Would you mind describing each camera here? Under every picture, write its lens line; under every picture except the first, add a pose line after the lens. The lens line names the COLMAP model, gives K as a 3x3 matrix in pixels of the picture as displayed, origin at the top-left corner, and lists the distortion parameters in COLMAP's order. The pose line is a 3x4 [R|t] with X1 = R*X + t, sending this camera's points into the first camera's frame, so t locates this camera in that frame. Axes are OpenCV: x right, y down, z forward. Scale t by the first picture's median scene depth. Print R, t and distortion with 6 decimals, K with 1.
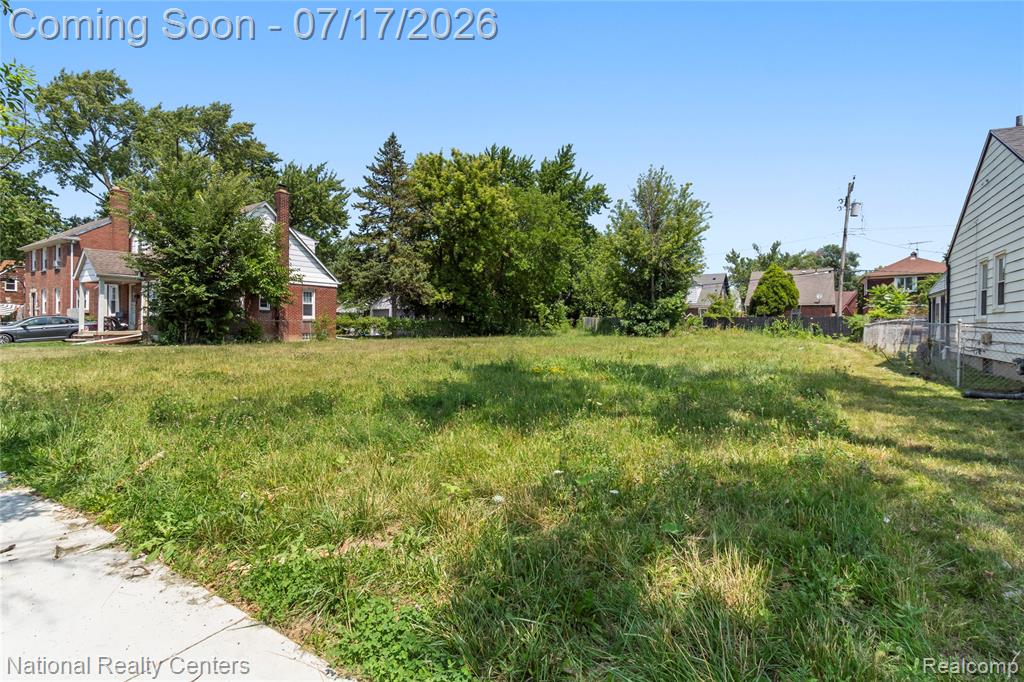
lens RADIAL K [[479.3, 0, 513.7], [0, 479.3, 336.7], [0, 0, 1]] dist [0.007765, -0.001404]
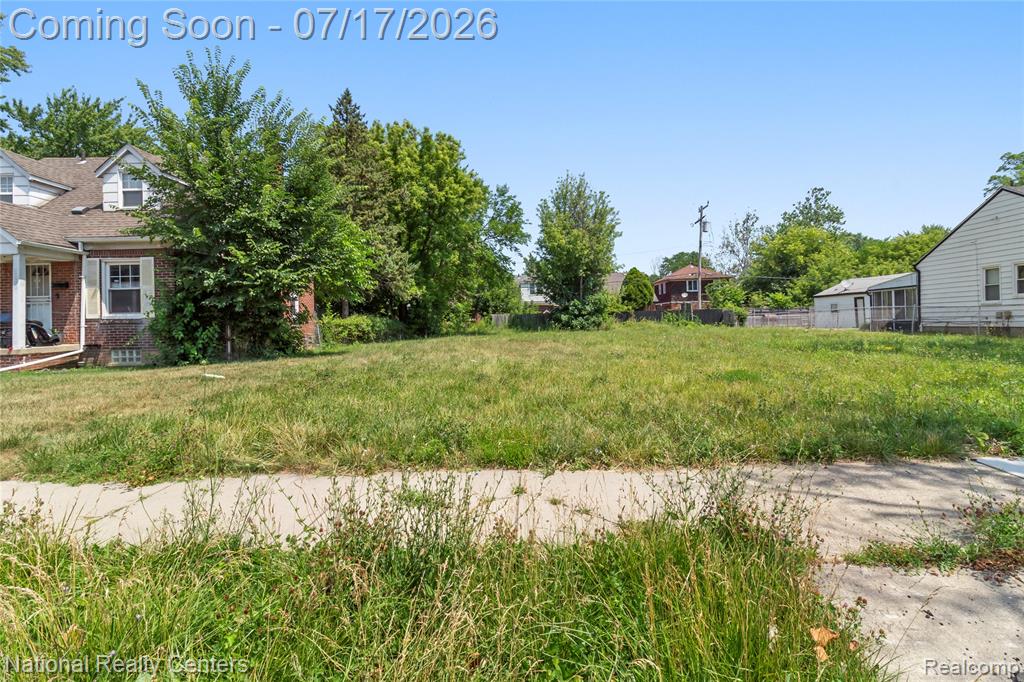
lens RADIAL K [[479.3, 0, 513.0], [0, 479.3, 336.0], [0, 0, 1]] dist [0.007765, -0.001404]
pose [[0.853924, -0.040914, 0.518787, -0.437117], [0.043158, 0.999038, 0.007751, -0.002852], [-0.518605, 0.015771, 0.854868, 0.172777]]
